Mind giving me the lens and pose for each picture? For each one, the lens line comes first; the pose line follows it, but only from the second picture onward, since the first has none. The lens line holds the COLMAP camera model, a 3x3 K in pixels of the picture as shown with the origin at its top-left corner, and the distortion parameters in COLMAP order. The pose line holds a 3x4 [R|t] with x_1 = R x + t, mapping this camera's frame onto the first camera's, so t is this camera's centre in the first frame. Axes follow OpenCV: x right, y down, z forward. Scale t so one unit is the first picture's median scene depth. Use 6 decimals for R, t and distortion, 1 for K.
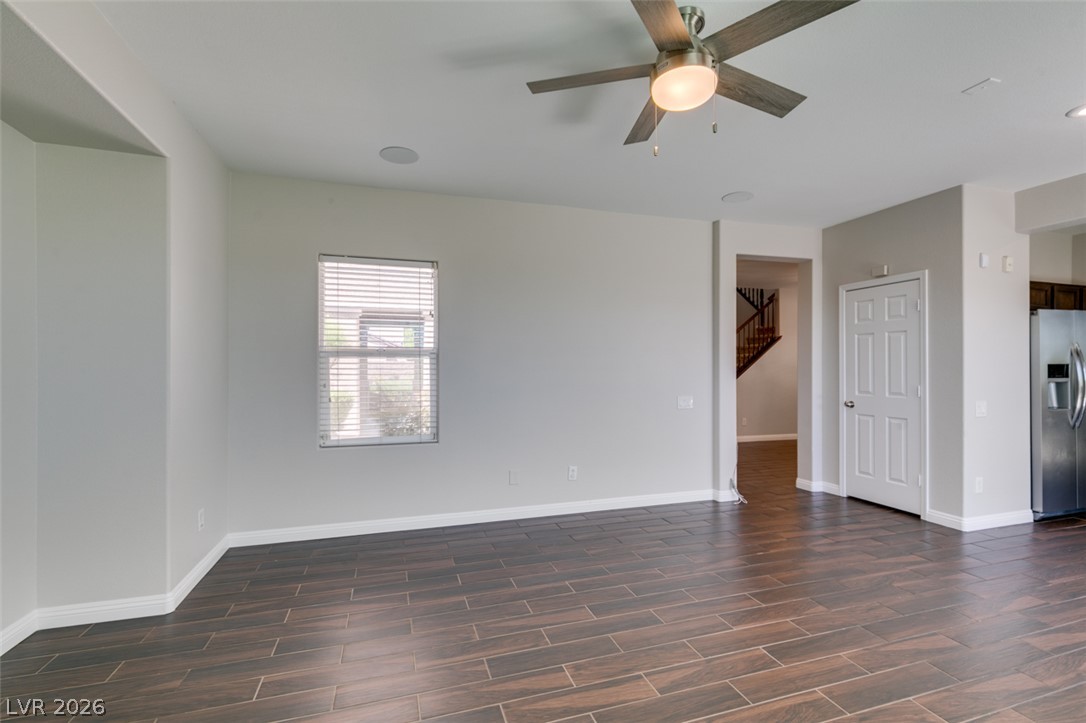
lens RADIAL K [[483.5, 0, 542.3], [0, 483.5, 364.5], [0, 0, 1]] dist [0.003702, -0.001124]
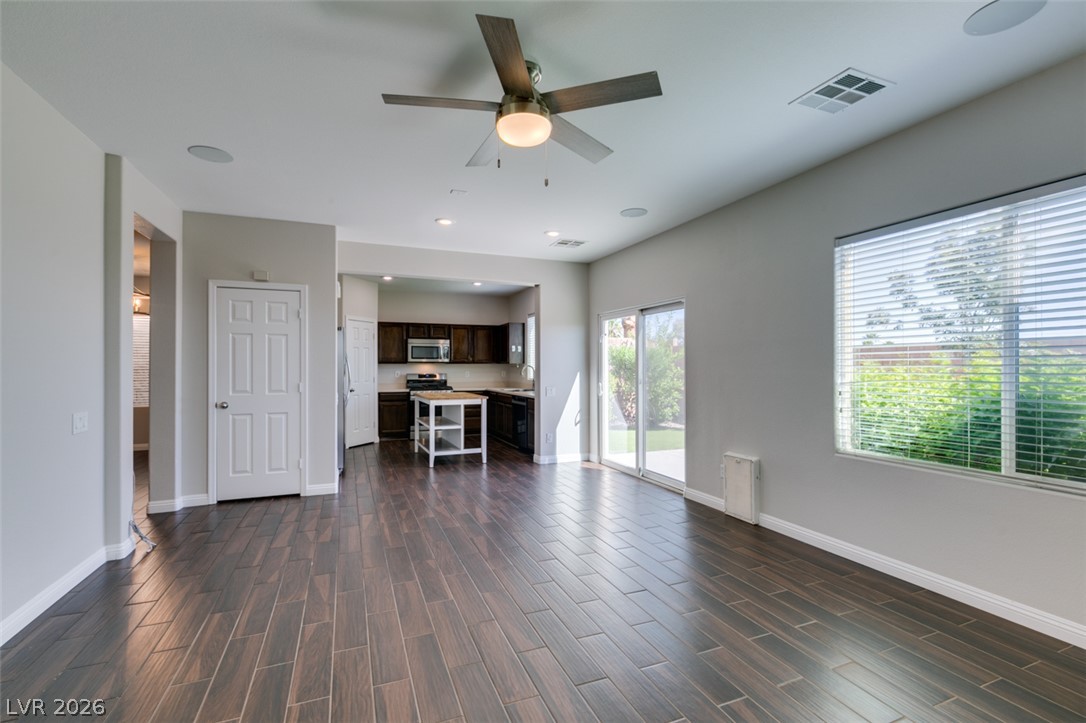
lens RADIAL K [[483.5, 0, 537.7], [0, 483.5, 364.6], [0, 0, 1]] dist [0.003702, -0.001124]
pose [[-0.069791, 0.005396, 0.997547, -0.452488], [-0.006163, 0.999964, -0.005840, 0.003256], [-0.997543, -0.006555, -0.069755, 0.539033]]
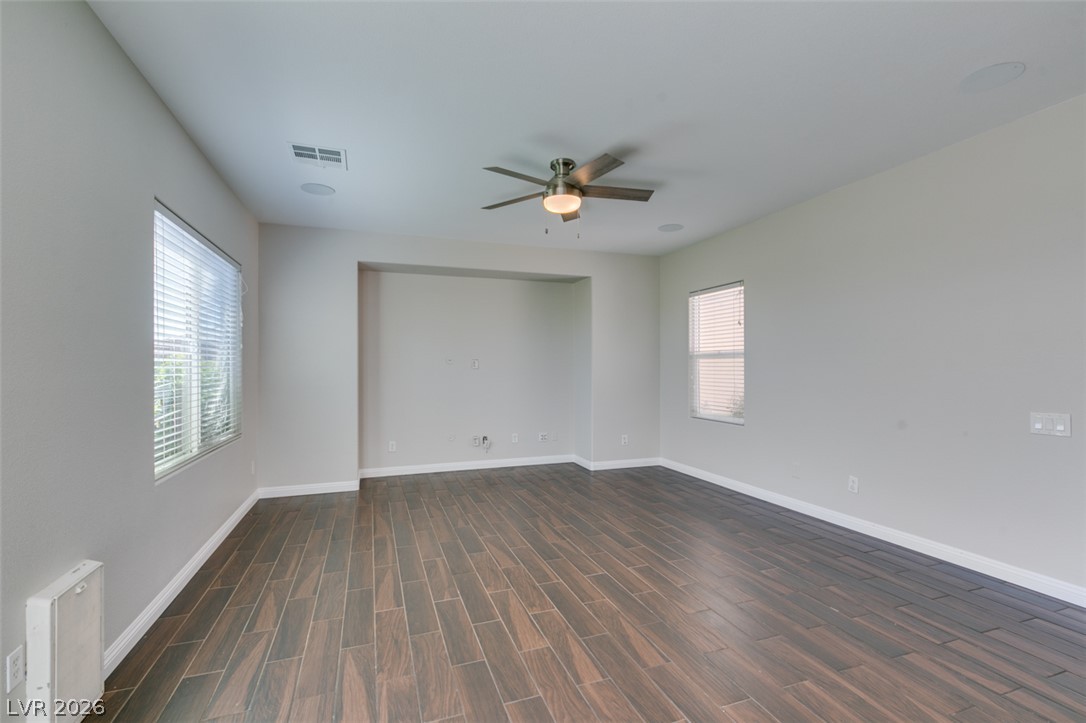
lens RADIAL K [[483.5, 0, 542.8], [0, 483.5, 365.8], [0, 0, 1]] dist [0.003702, -0.001124]
pose [[0.040027, -0.000876, -0.999198, 1.023852], [0.011181, 0.999937, -0.000429, 0.002127], [0.999136, -0.011155, 0.040034, 0.442182]]
